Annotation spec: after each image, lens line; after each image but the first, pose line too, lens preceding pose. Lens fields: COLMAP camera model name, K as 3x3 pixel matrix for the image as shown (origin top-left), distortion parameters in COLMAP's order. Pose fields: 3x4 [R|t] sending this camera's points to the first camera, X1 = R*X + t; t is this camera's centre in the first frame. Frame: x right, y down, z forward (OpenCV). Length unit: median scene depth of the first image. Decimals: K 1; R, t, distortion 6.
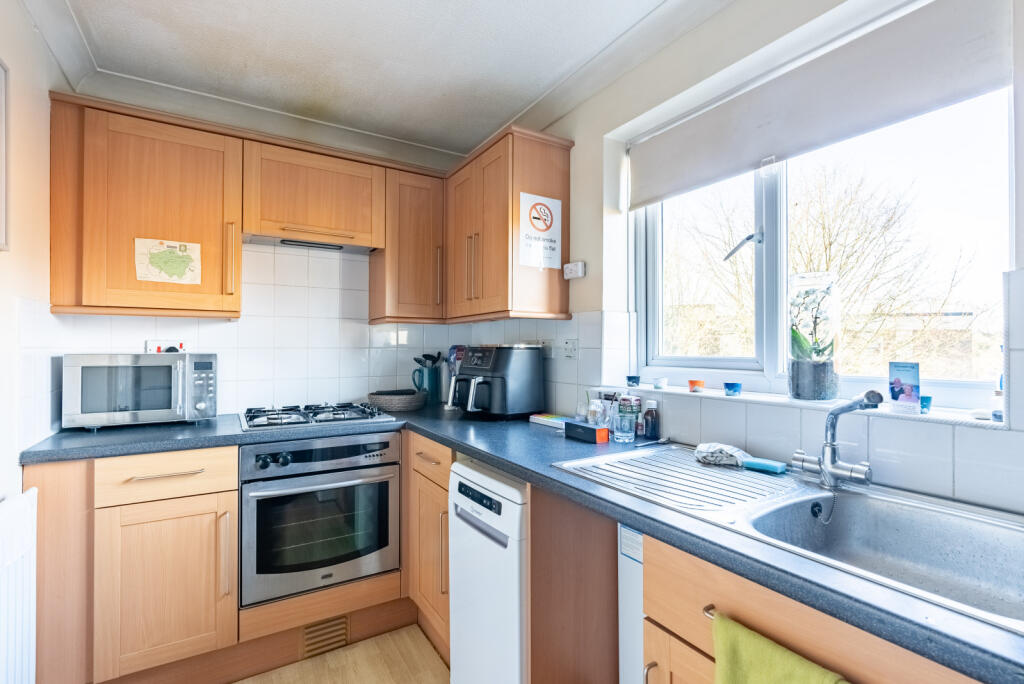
lens RADIAL K [[479.8, 0, 512.0], [0, 479.8, 342.0], [0, 0, 1]] dist [-0.003840, 0.001181]
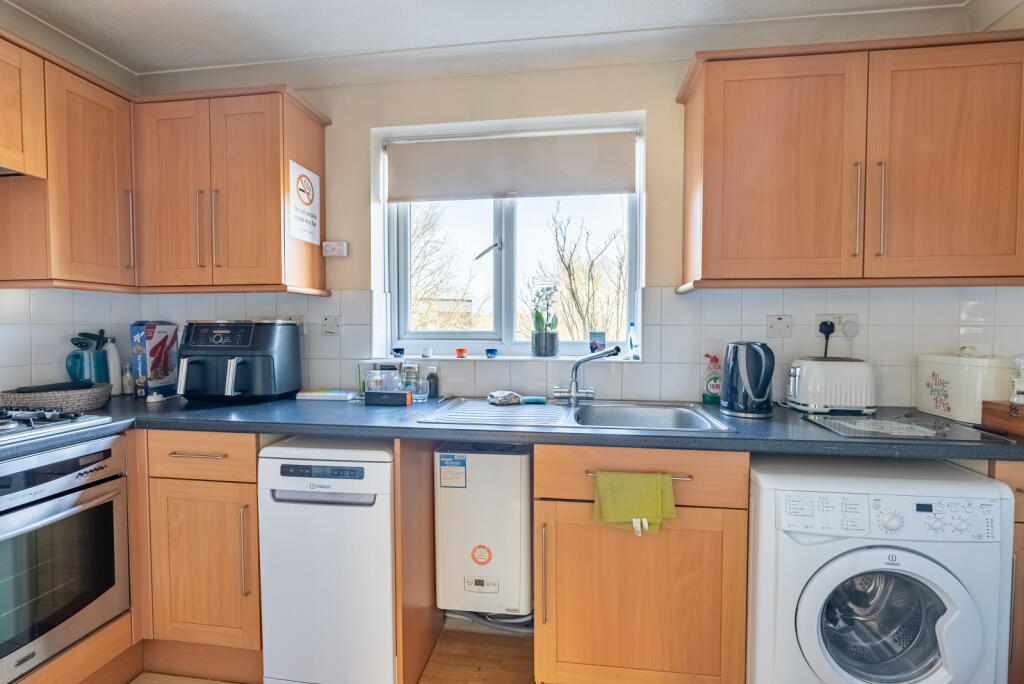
lens RADIAL K [[479.8, 0, 512.0], [0, 479.8, 342.0], [0, 0, 1]] dist [-0.003840, 0.001181]
pose [[0.634408, -0.026302, 0.772551, -0.437031], [-0.009387, 0.999085, 0.041723, 0.004027], [-0.772941, -0.033721, 0.633581, 0.047760]]
